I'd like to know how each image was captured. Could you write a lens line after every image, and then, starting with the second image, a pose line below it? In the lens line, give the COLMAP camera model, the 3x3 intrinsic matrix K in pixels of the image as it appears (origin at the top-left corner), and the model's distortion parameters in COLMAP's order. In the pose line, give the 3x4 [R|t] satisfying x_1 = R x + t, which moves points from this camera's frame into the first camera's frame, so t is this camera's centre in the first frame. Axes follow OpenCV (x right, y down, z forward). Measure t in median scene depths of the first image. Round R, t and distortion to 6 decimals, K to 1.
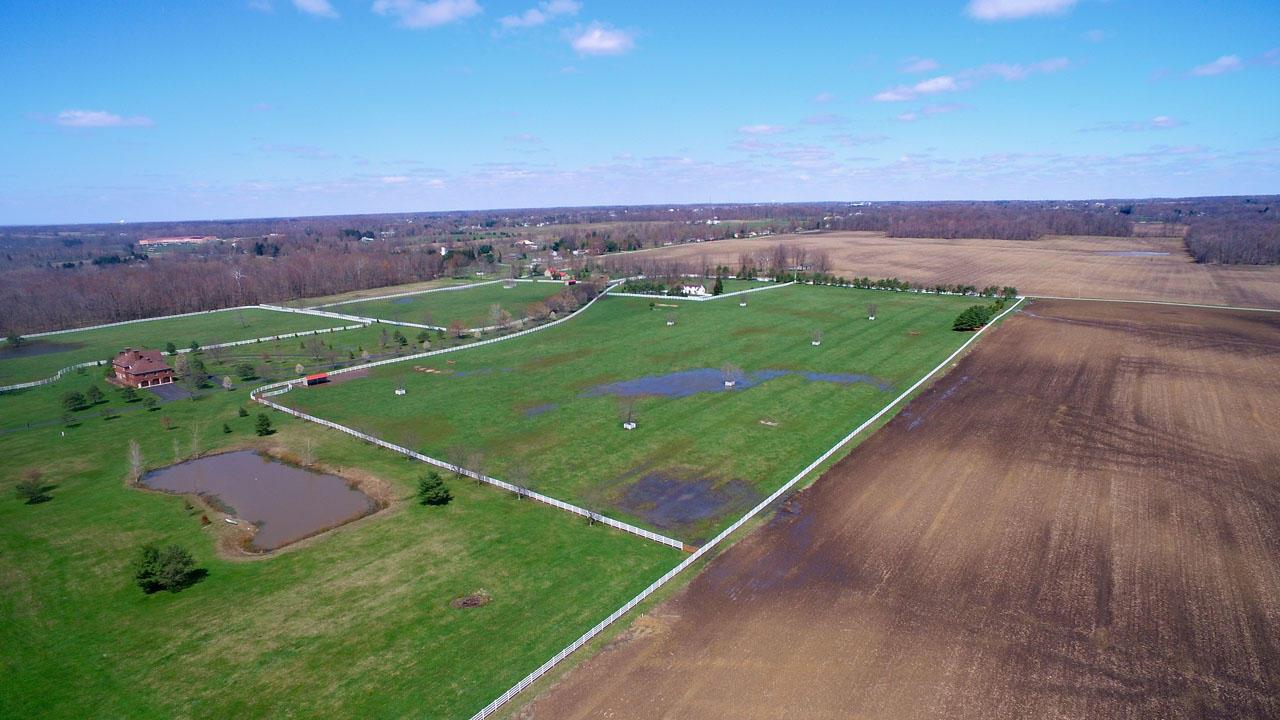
lens RADIAL K [[743.0, 0, 640.0], [0, 743.0, 360.0], [0, 0, 1]] dist [-0.119302, 0.085753]
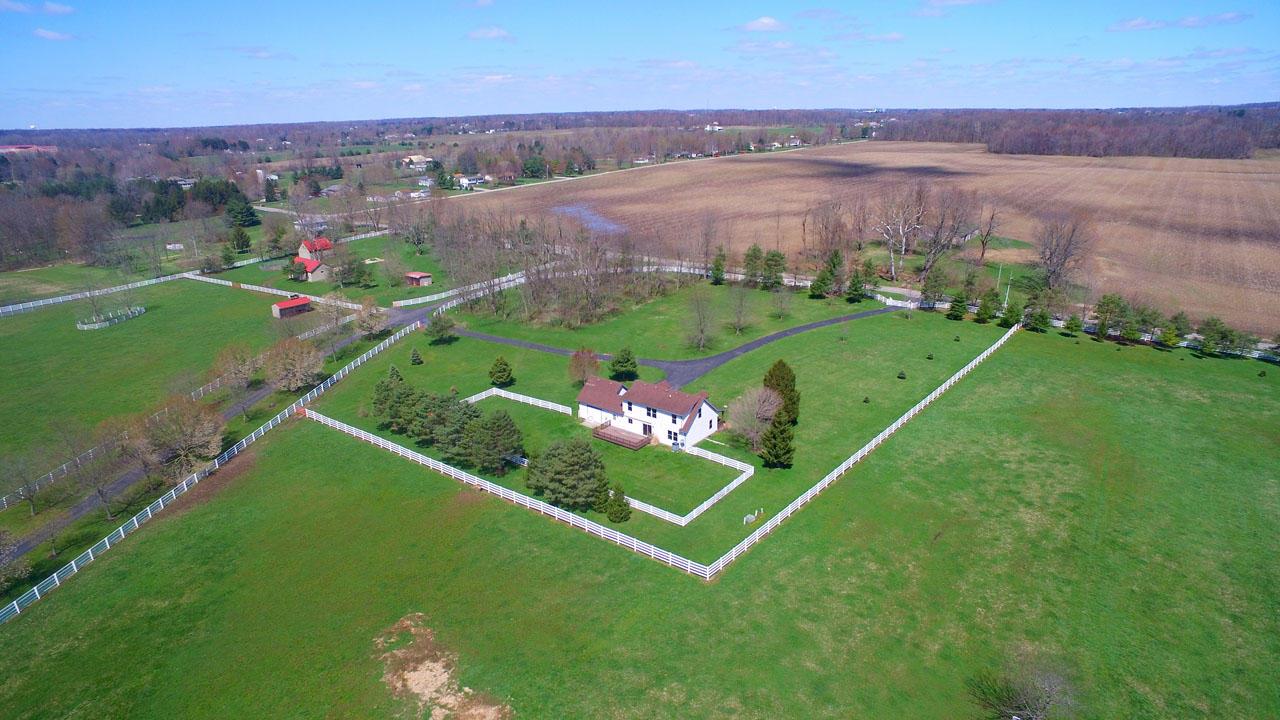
lens RADIAL K [[743.0, 0, 640.0], [0, 743.0, 360.0], [0, 0, 1]] dist [-0.119302, 0.085753]
pose [[0.999967, 0.001186, 0.008010, 0.028263], [-0.002122, 0.993018, 0.117945, -0.061602], [-0.007814, -0.117958, 0.992988, 0.354797]]
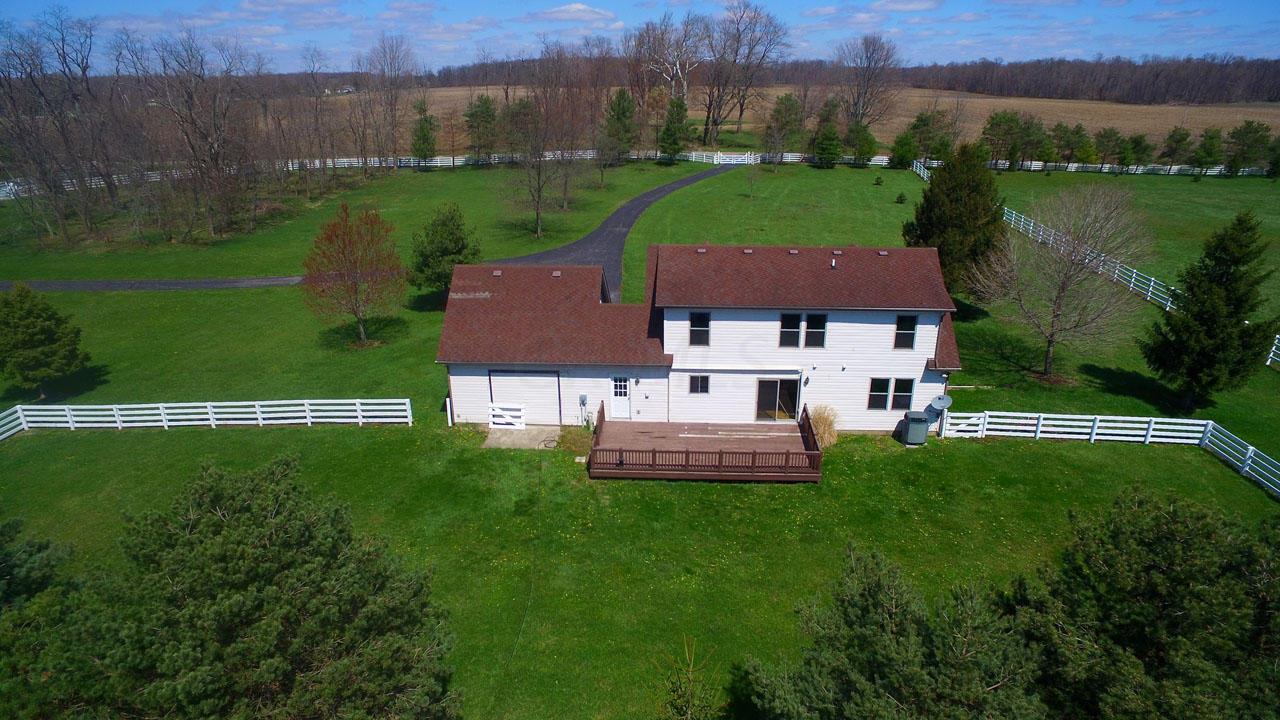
lens RADIAL K [[743.0, 0, 640.0], [0, 743.0, 360.0], [0, 0, 1]] dist [-0.119302, 0.085753]
pose [[0.820305, -0.197514, 0.536738, 0.012347], [0.115685, 0.976378, 0.182493, -0.048168], [-0.560104, -0.087607, 0.823777, 0.429451]]
